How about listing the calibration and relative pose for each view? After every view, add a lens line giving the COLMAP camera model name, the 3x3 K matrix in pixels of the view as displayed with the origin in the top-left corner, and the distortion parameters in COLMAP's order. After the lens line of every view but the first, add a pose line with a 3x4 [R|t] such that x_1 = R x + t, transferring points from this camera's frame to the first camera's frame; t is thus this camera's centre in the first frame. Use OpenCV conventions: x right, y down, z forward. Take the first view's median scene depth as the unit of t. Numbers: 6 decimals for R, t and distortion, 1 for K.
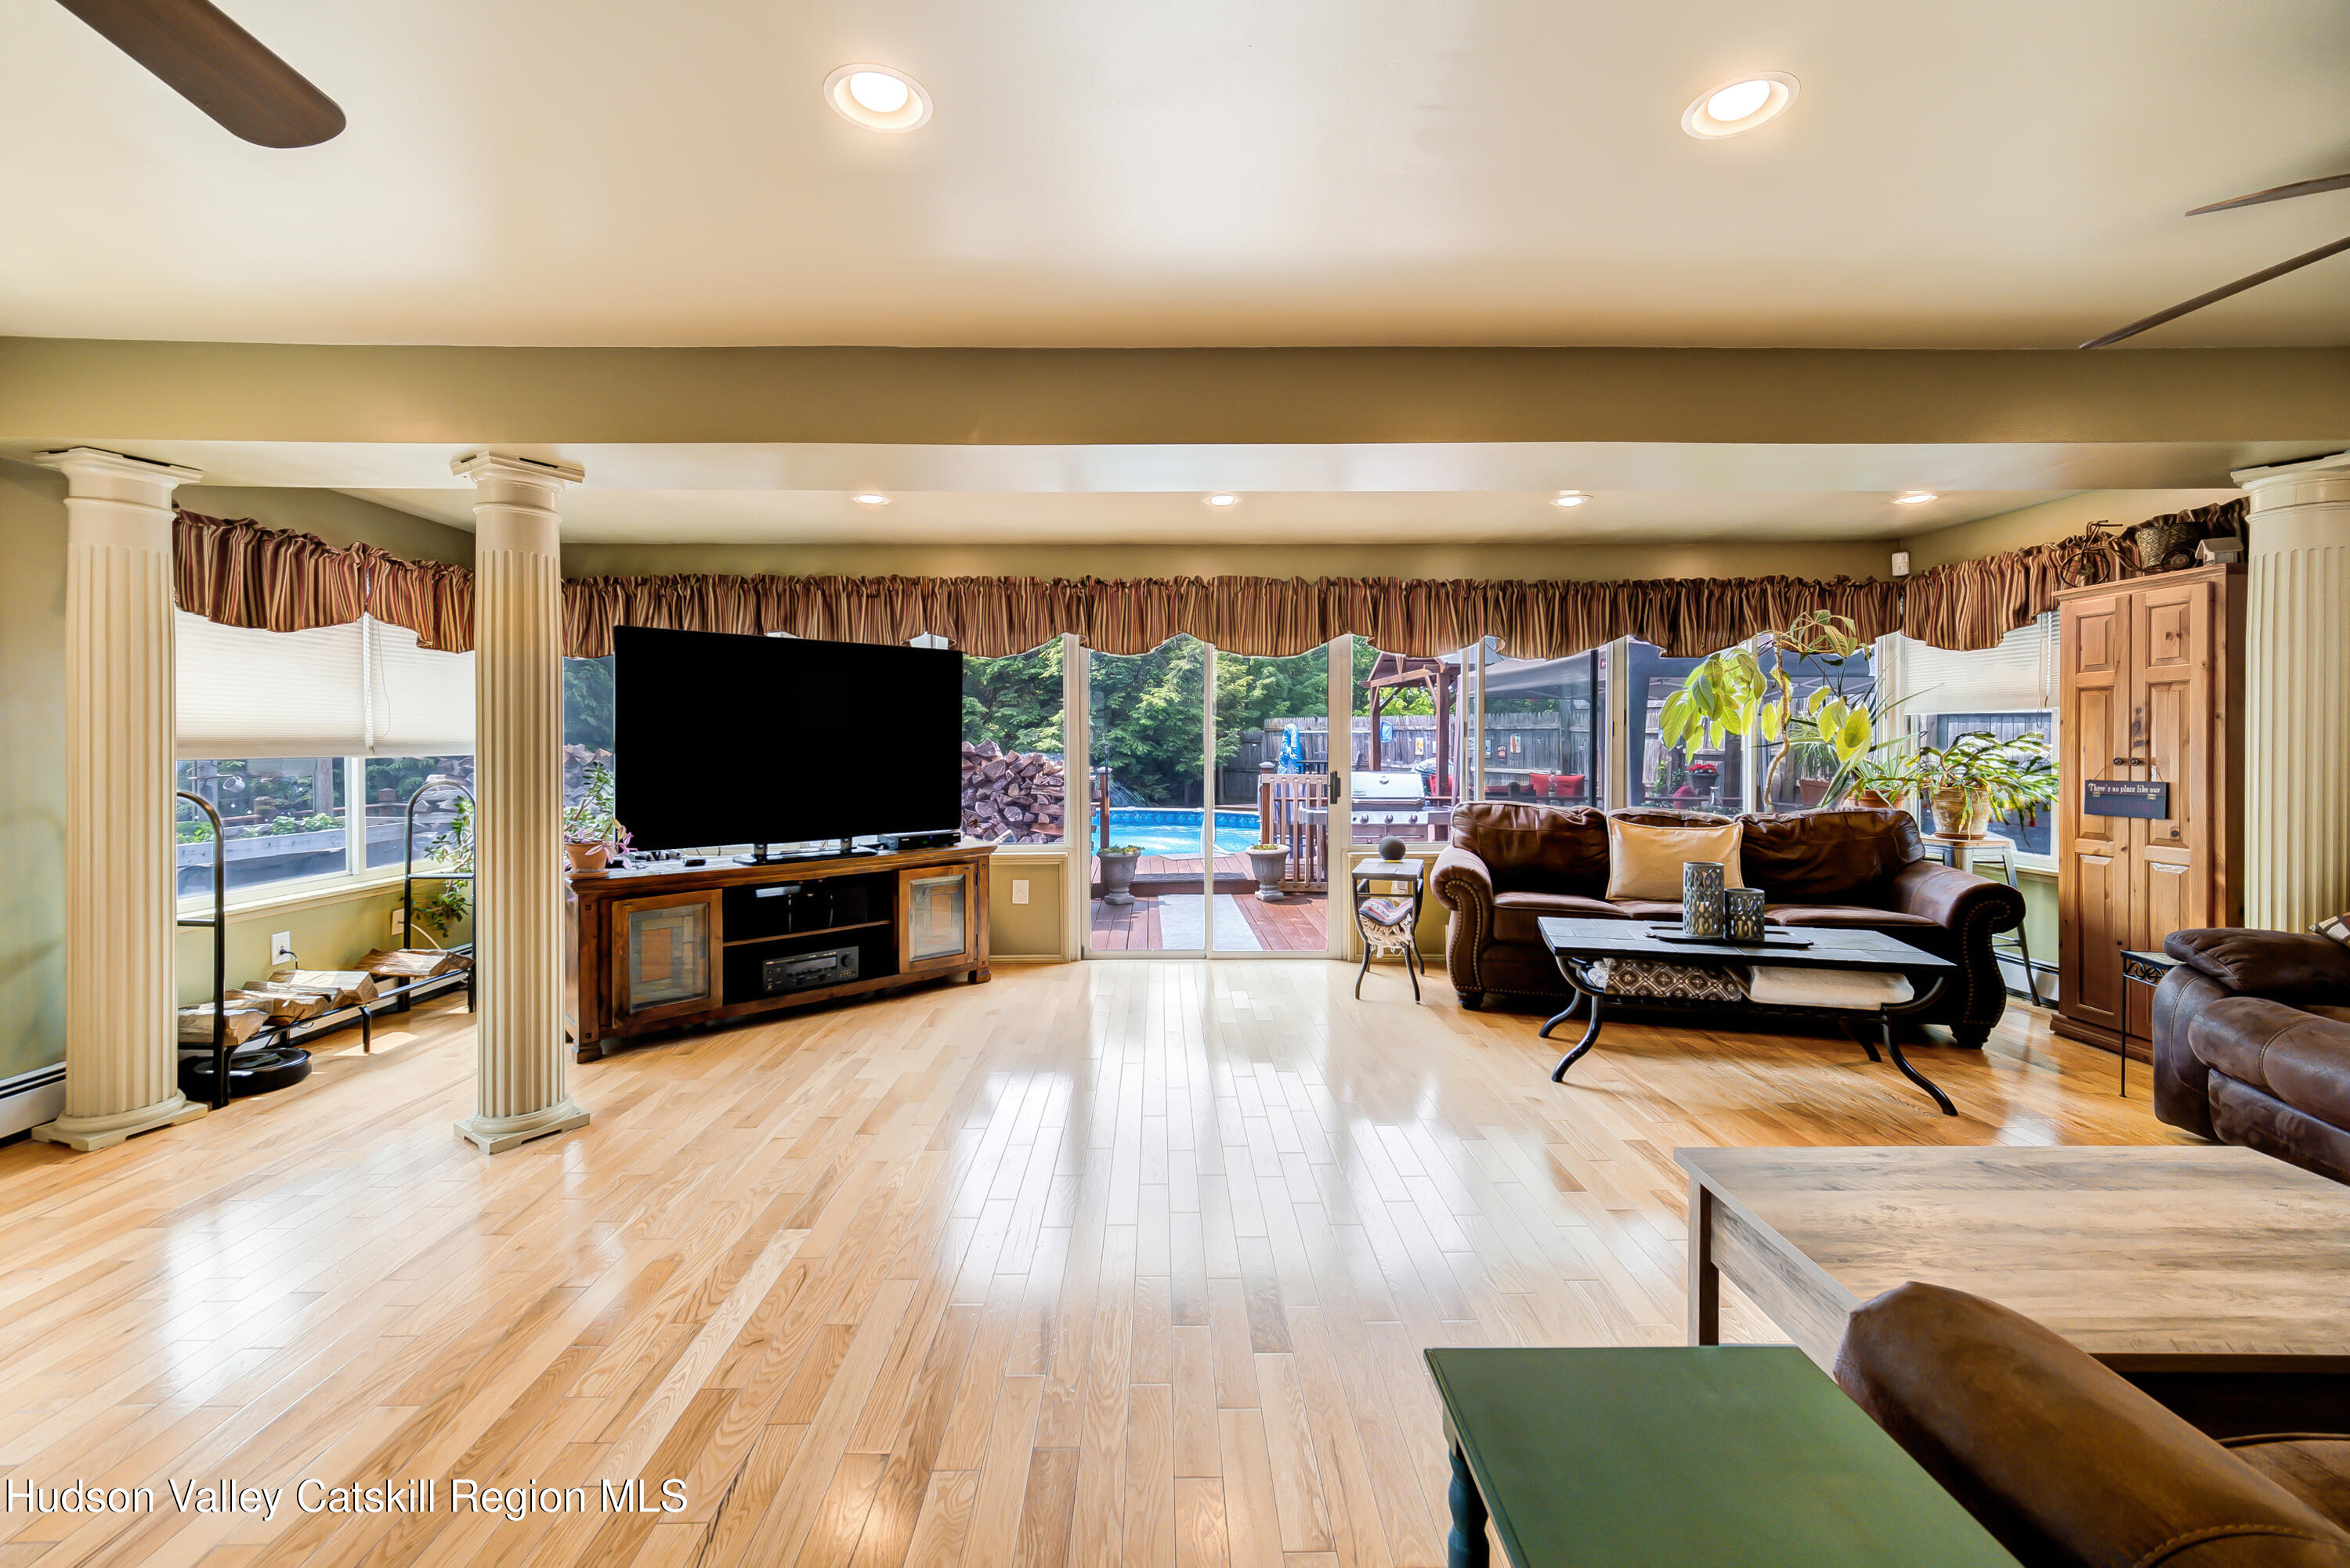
lens RADIAL K [[946.3, 0, 1165.8], [0, 946.3, 741.0], [0, 0, 1]] dist [-0.000189, 0.000054]
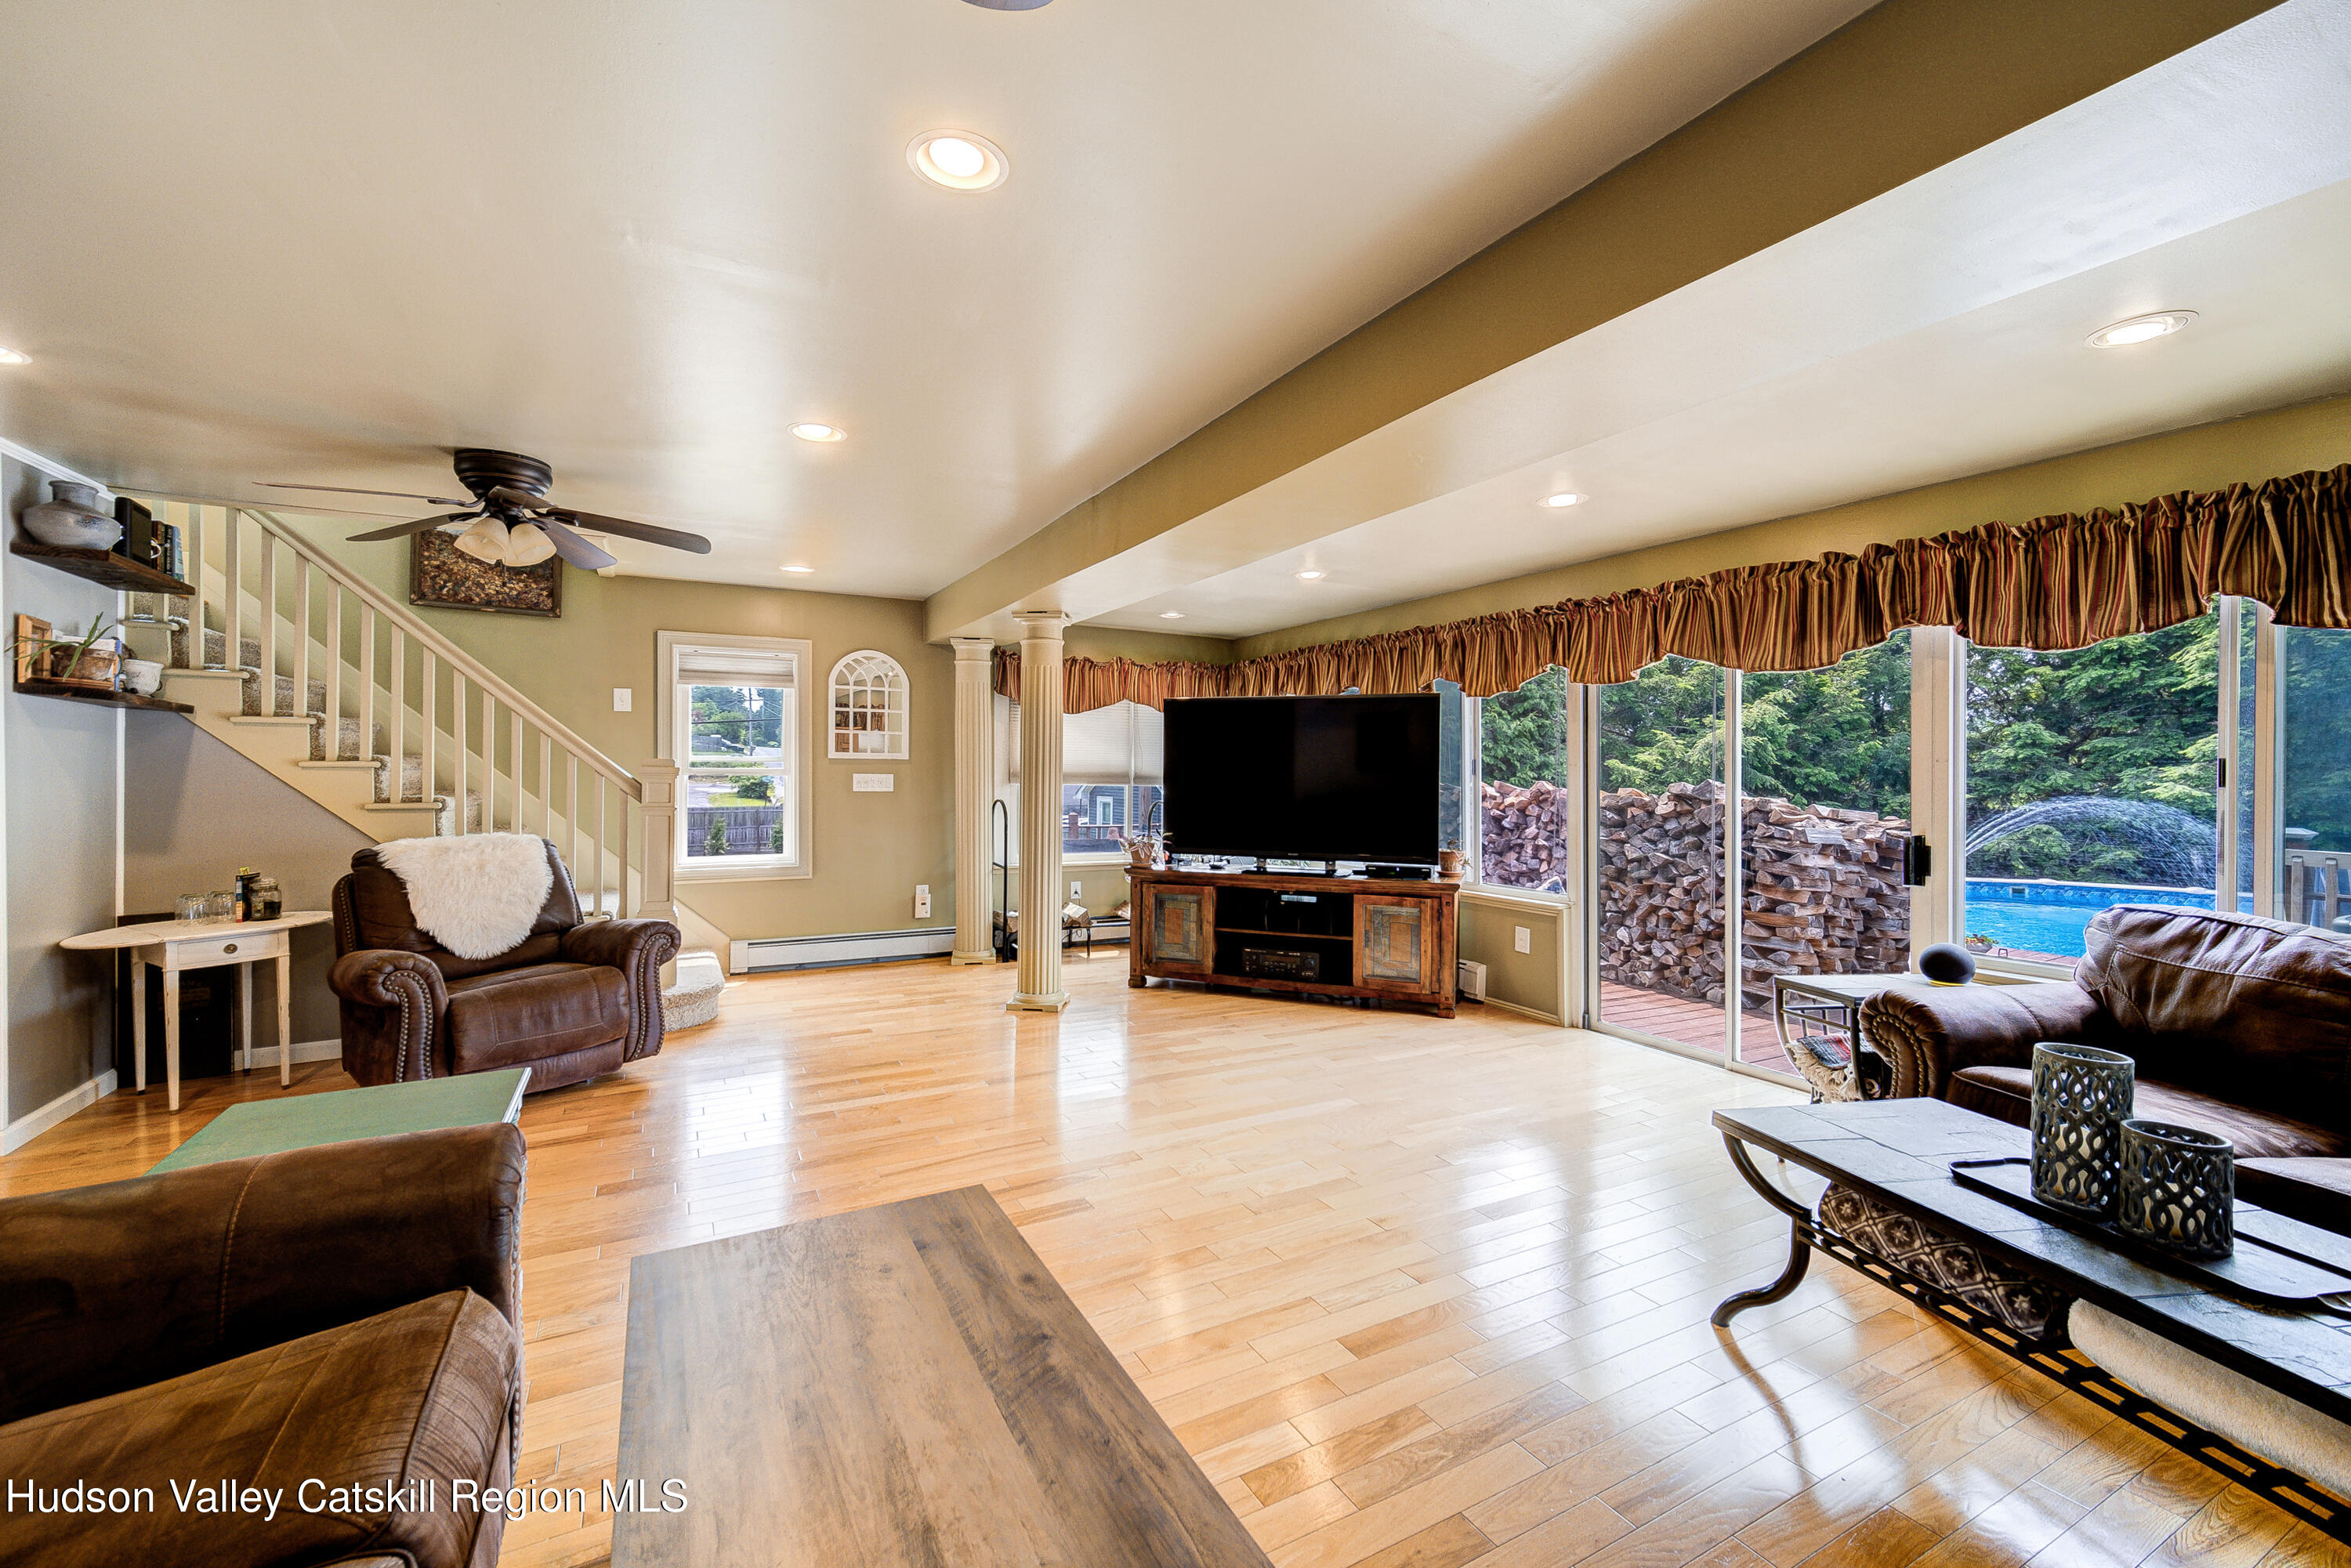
lens RADIAL K [[941.0, 0, 1170.7], [0, 941.0, 776.2], [0, 0, 1]] dist [0.011158, 0.000262]
pose [[0.467215, 0.009625, -0.884092, 0.576890], [-0.011946, 0.999918, 0.004573, -0.006387], [0.884063, 0.008425, 0.467291, 0.264772]]
